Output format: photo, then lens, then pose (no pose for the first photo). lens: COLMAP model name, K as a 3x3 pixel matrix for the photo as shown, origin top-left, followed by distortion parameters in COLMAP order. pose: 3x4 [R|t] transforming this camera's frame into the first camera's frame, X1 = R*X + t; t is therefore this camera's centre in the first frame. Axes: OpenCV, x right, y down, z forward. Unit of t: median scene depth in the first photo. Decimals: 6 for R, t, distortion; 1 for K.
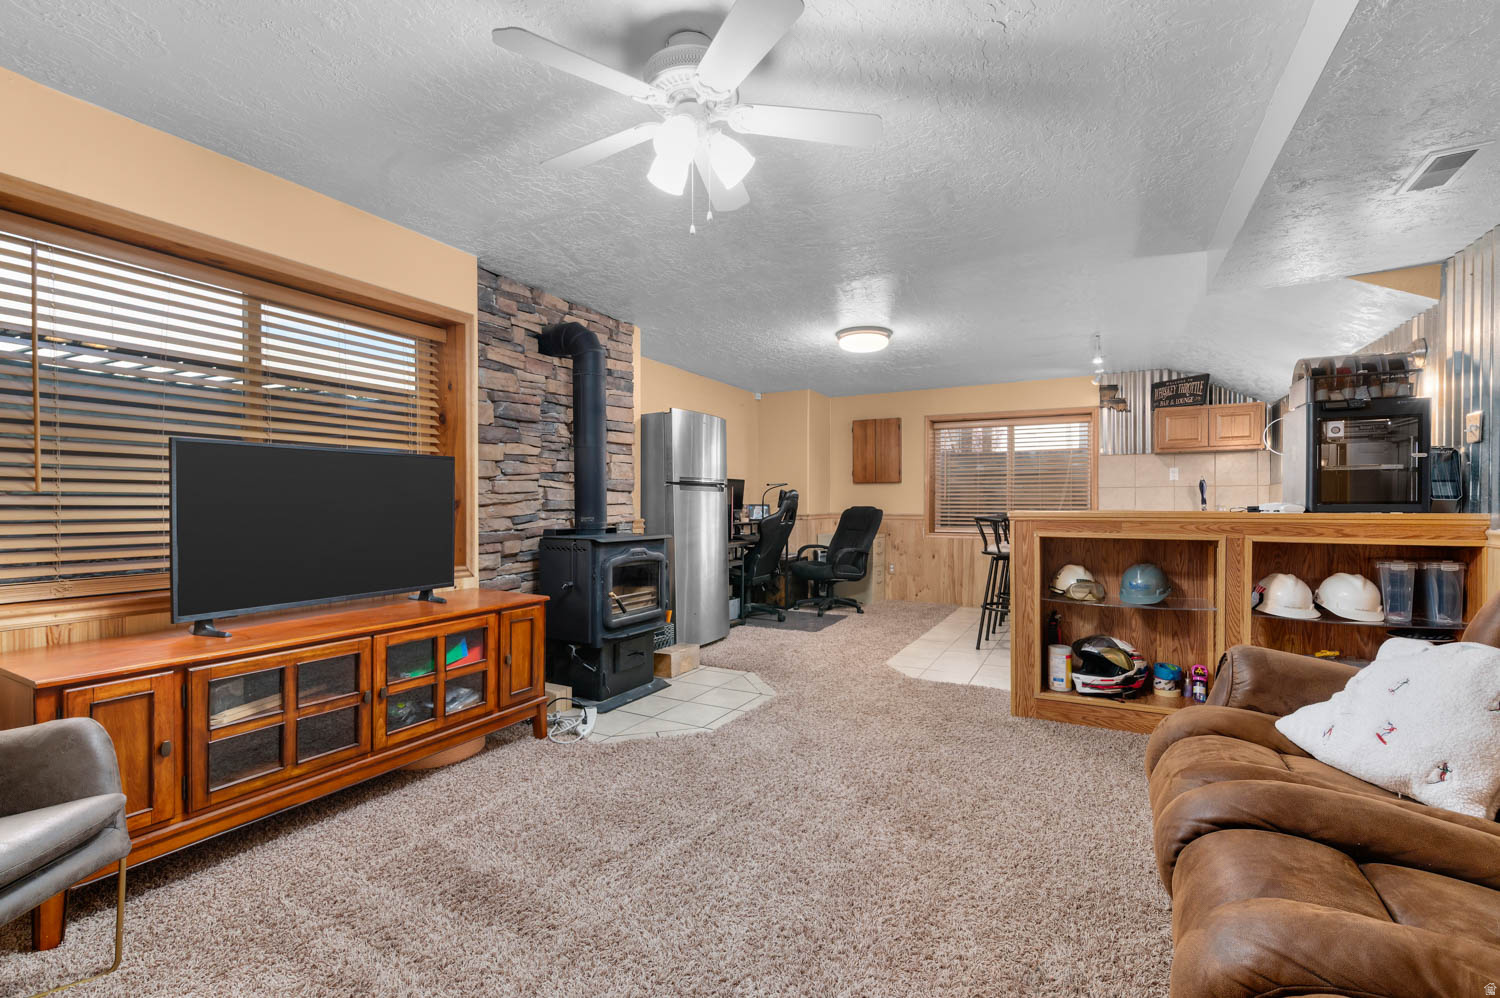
lens RADIAL K [[650.2, 0, 758.0], [0, 650.2, 514.5], [0, 0, 1]] dist [0.000291, 0.000009]
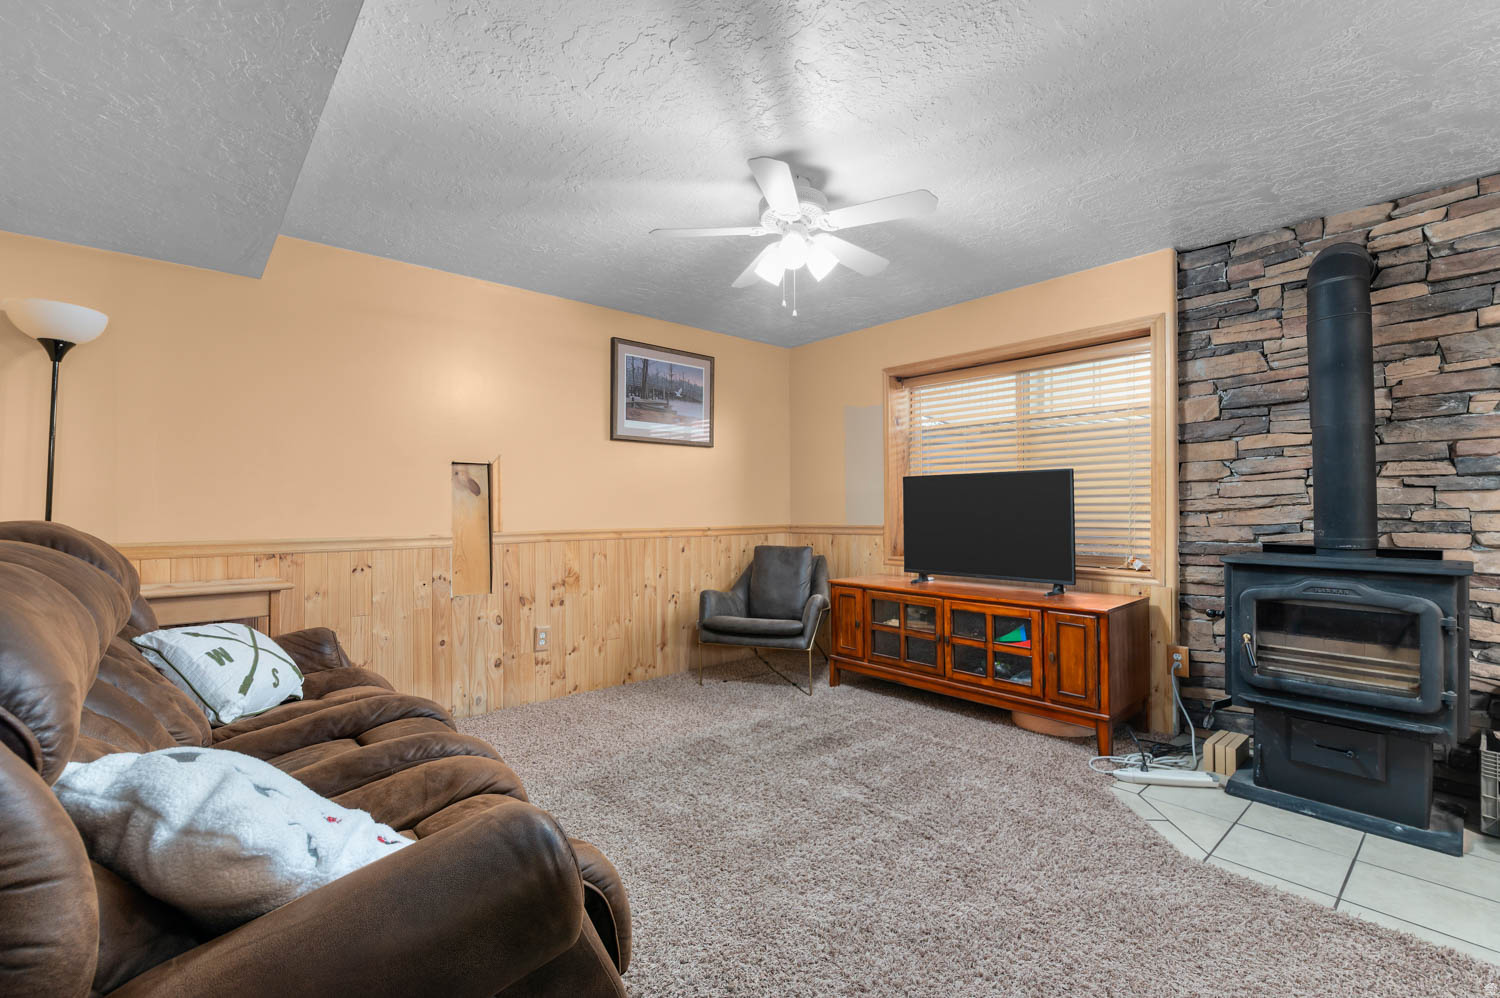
lens RADIAL K [[650.2, 0, 758.0], [0, 650.2, 514.5], [0, 0, 1]] dist [0.000291, 0.000009]
pose [[-0.353238, 0.009219, -0.935488, 0.804233], [-0.010434, 0.999850, 0.013793, -0.020665], [0.935475, 0.014633, -0.353089, 0.943375]]
